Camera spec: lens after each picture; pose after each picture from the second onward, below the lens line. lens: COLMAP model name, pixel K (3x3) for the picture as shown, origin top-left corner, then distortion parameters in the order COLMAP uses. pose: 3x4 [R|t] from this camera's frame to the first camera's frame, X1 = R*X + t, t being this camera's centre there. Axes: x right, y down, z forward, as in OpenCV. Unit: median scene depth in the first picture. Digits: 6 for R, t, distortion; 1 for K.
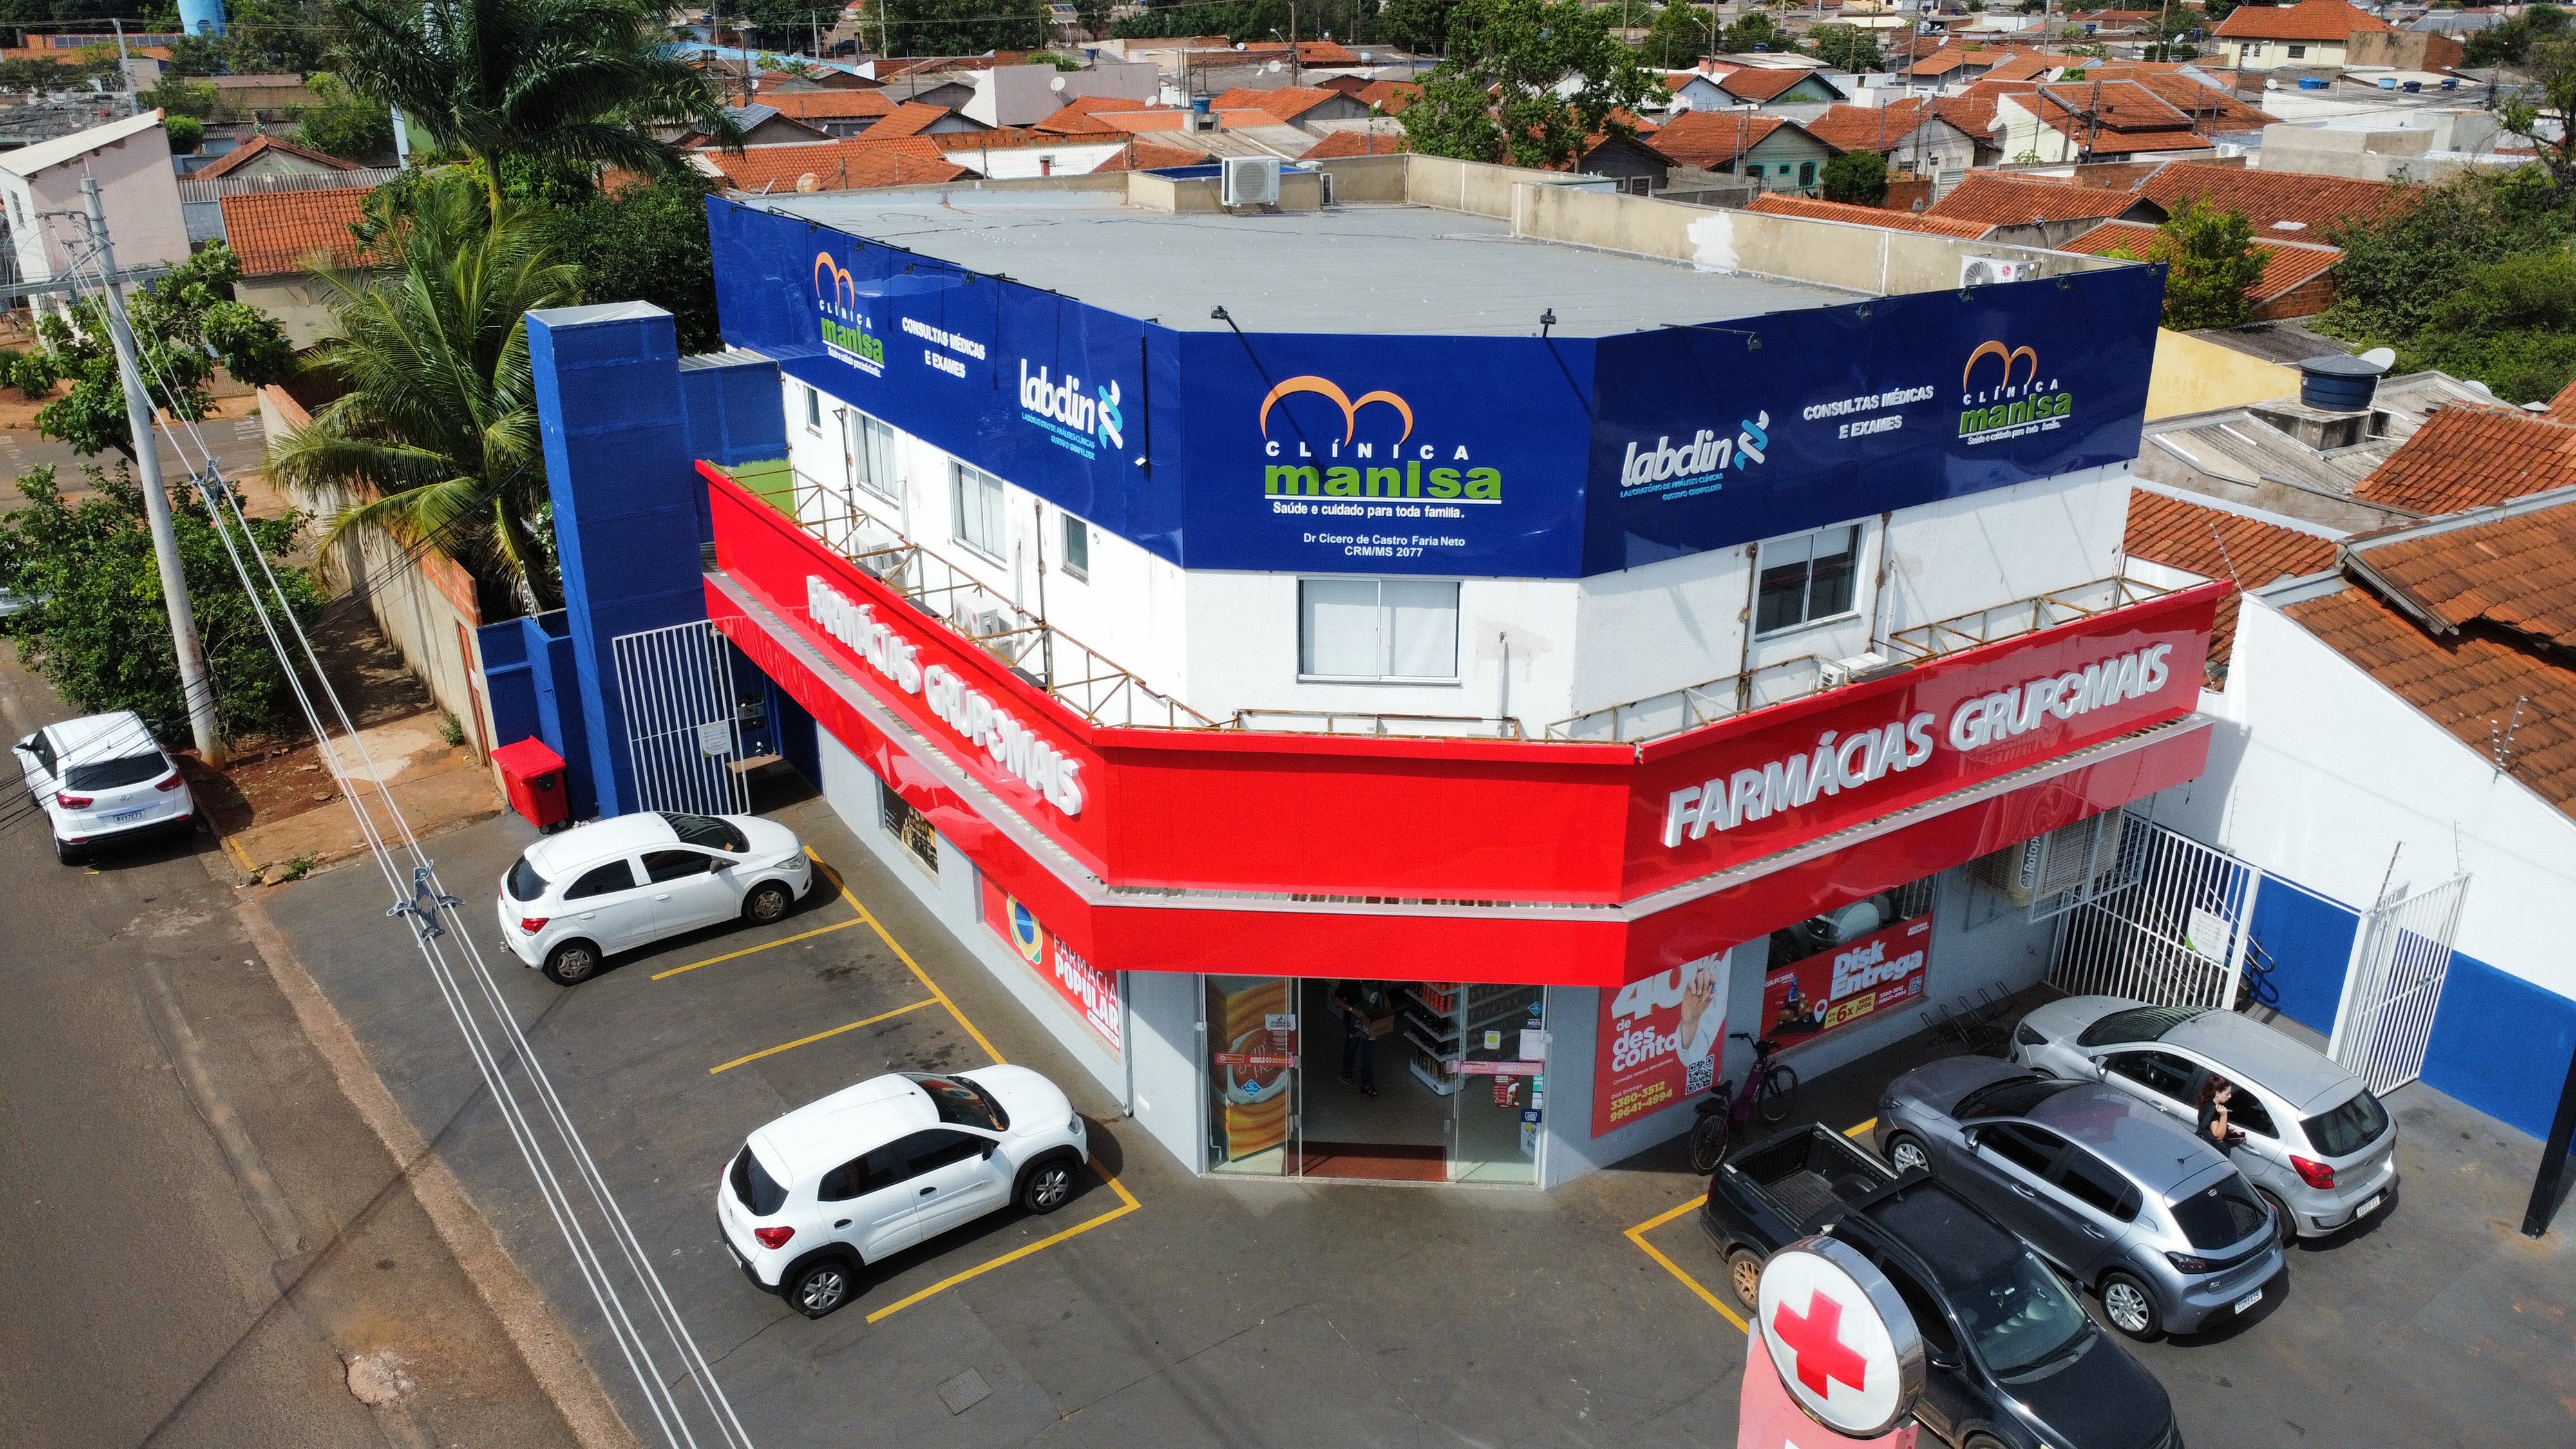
lens RADIAL K [[1865.9, 0, 1288.0], [0, 1865.9, 724.5], [0, 0, 1]] dist [-0.029340, -0.006359]
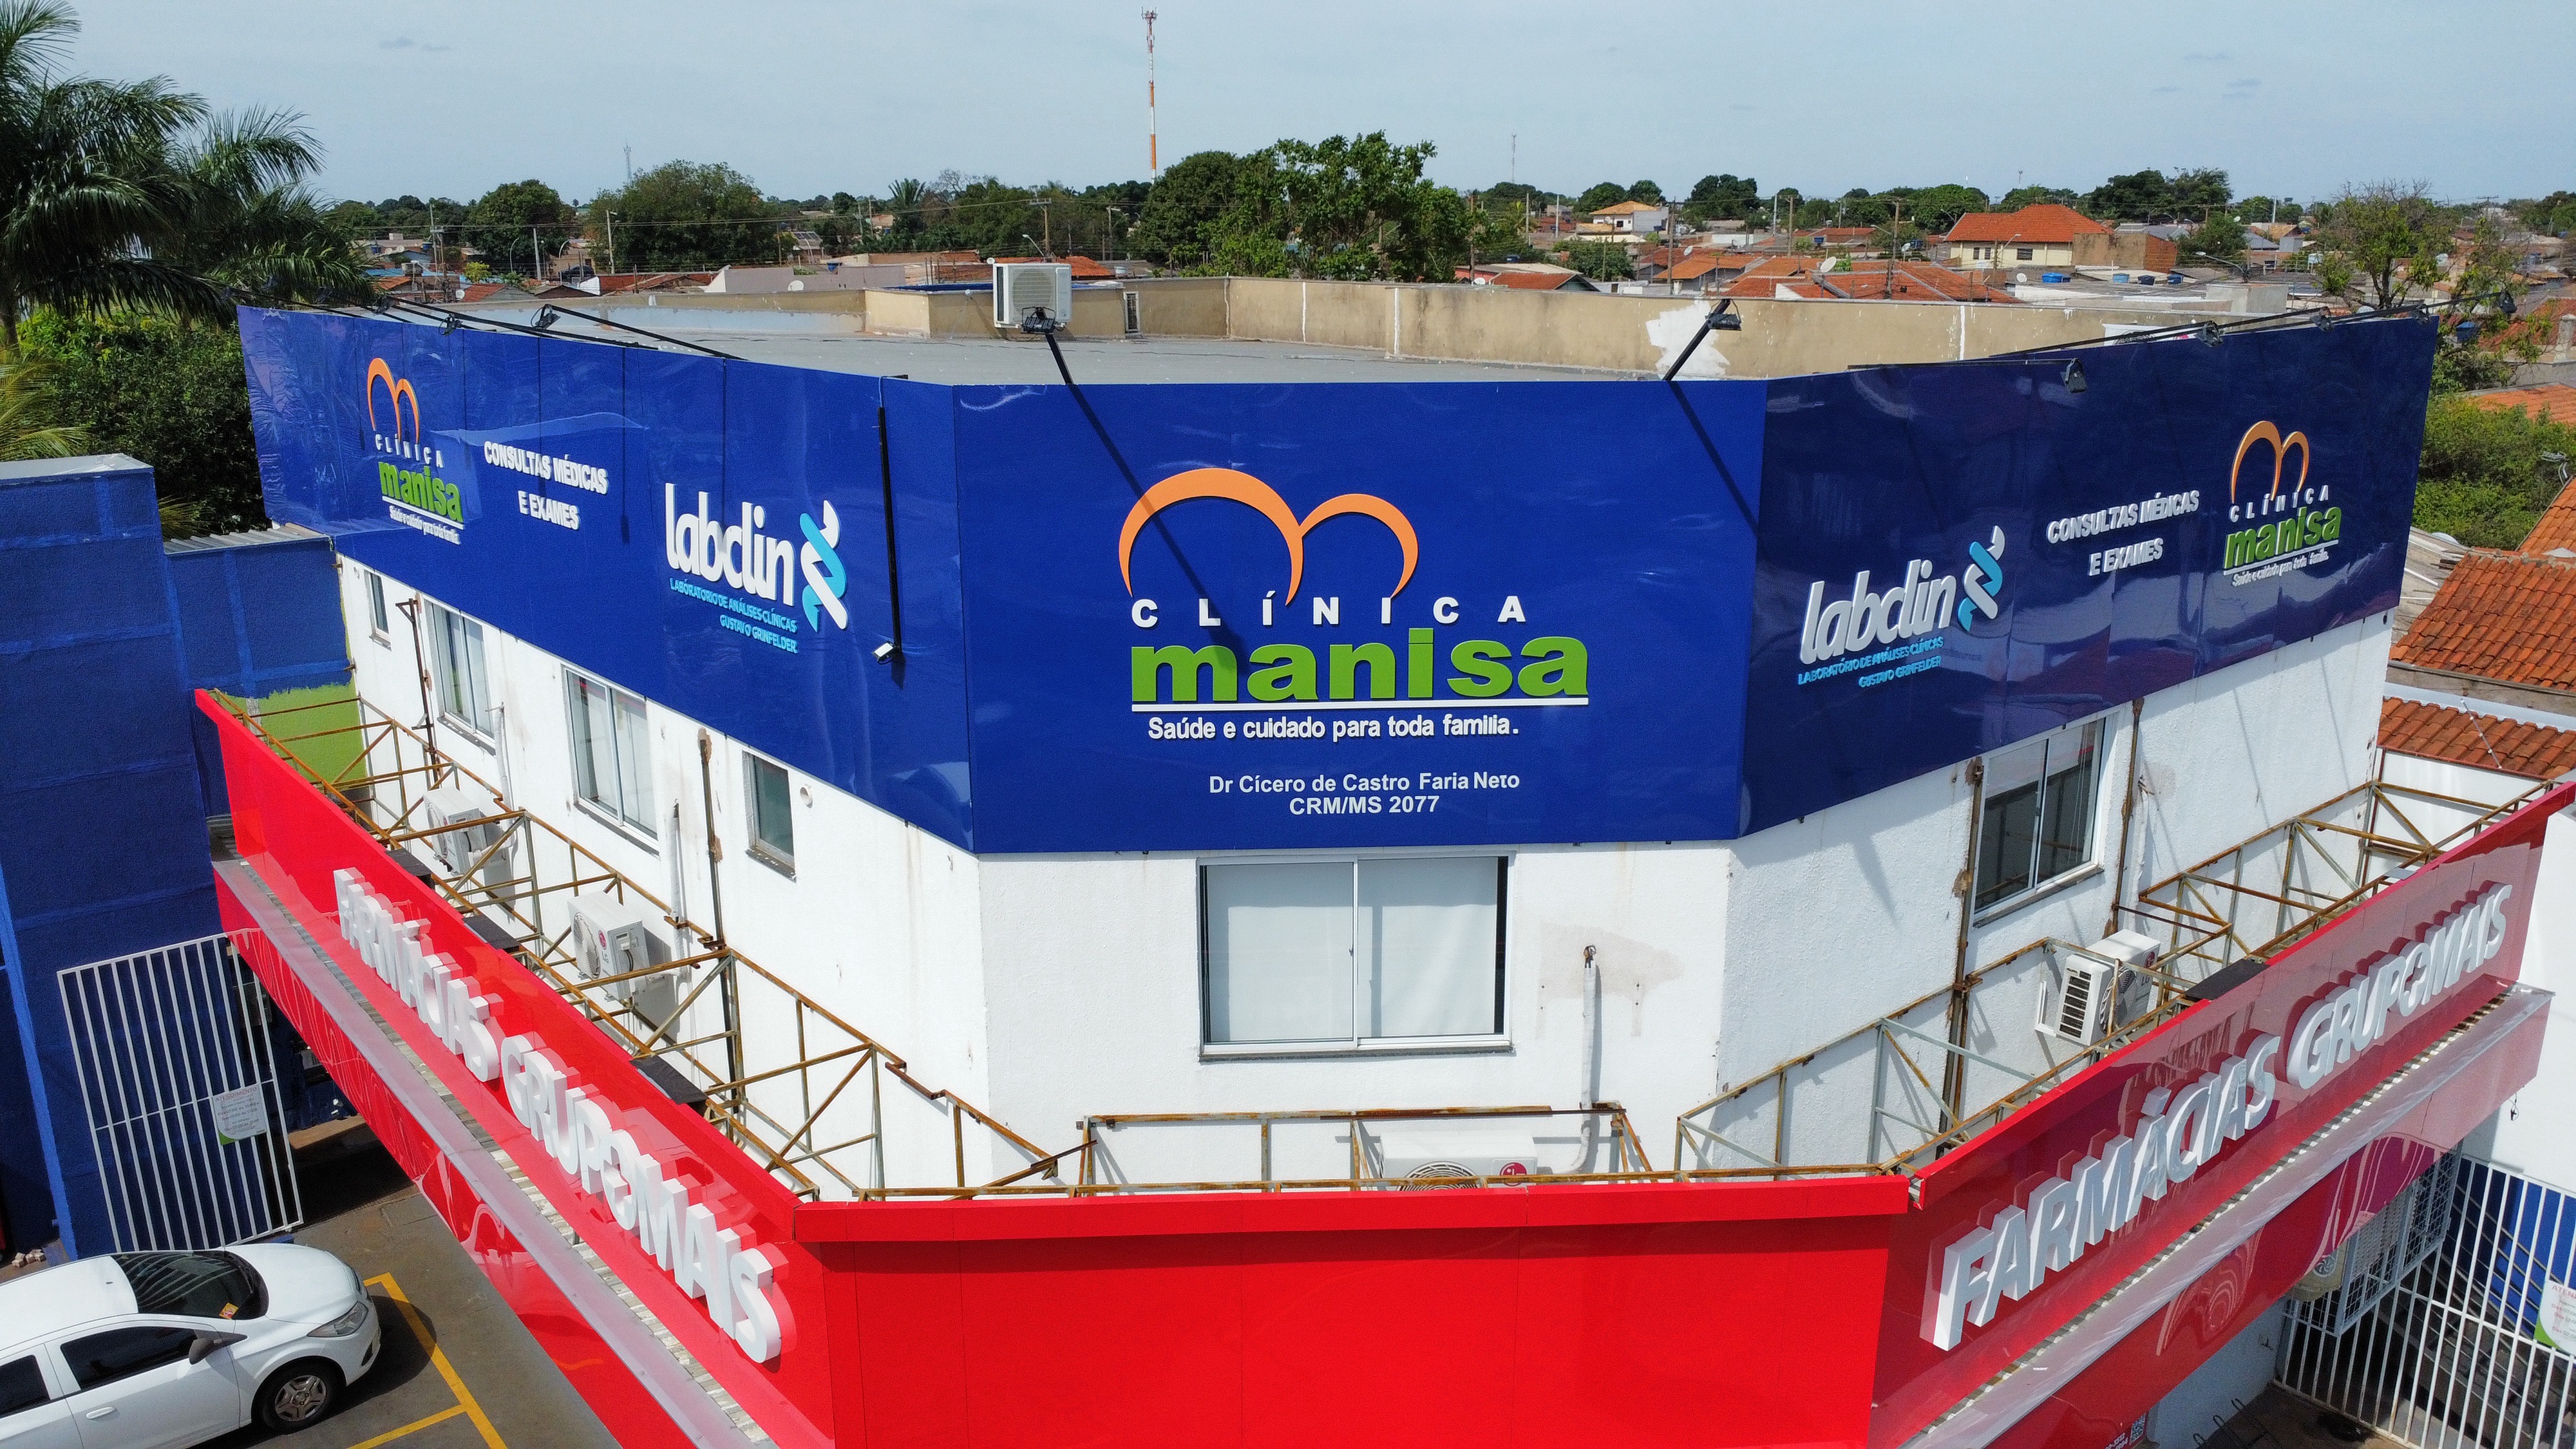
lens RADIAL K [[1865.9, 0, 1288.0], [0, 1865.9, 724.5], [0, 0, 1]] dist [-0.029340, -0.006359]
pose [[0.991252, -0.037043, 0.126675, -0.029341], [0.051592, 0.992189, -0.113575, -0.048658], [-0.121479, 0.119117, 0.985421, 0.417107]]
